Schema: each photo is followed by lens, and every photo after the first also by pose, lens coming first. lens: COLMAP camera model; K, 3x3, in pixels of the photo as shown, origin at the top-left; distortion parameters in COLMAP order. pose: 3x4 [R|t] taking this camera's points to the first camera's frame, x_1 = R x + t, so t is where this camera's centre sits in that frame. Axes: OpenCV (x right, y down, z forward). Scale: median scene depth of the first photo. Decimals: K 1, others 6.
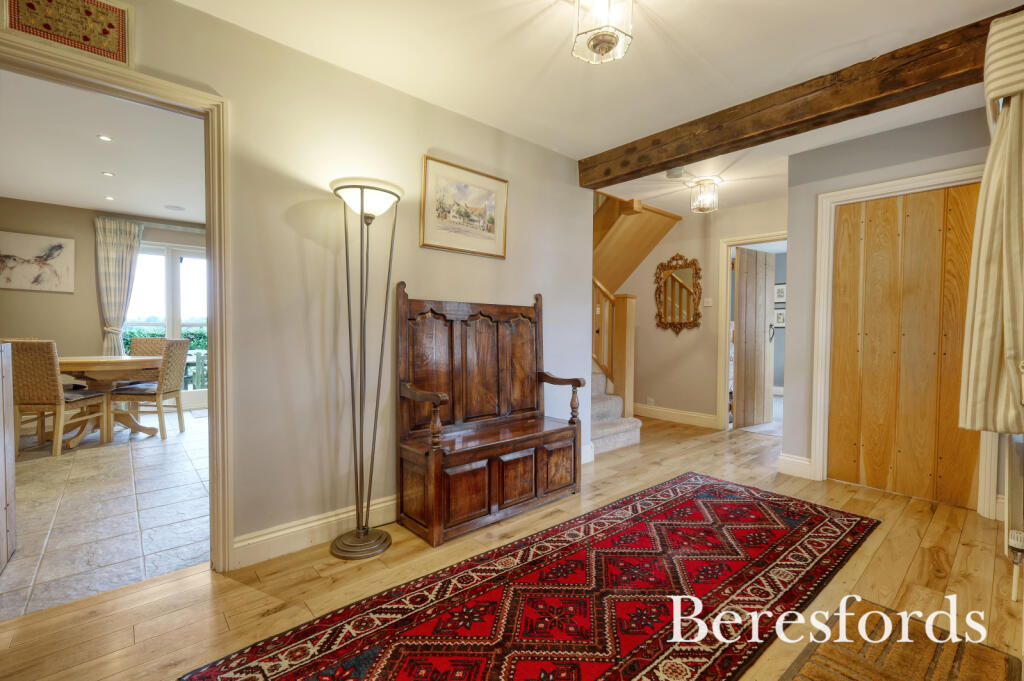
lens RADIAL K [[446.7, 0, 513.0], [0, 446.7, 340.1], [0, 0, 1]] dist [0.002644, 0.000771]
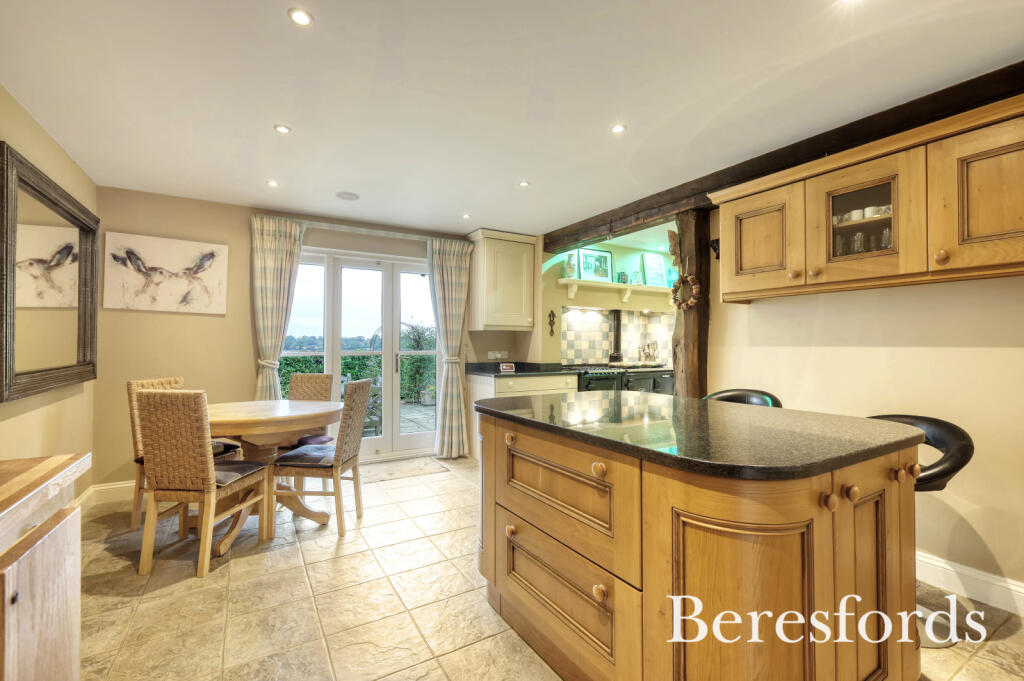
lens RADIAL K [[446.7, 0, 511.2], [0, 446.7, 339.9], [0, 0, 1]] dist [0.002644, 0.000771]
pose [[0.982679, -0.005292, -0.185241, -0.385214], [-0.001383, 0.999355, -0.035885, -0.038699], [0.185311, 0.035520, 0.982038, 0.366557]]
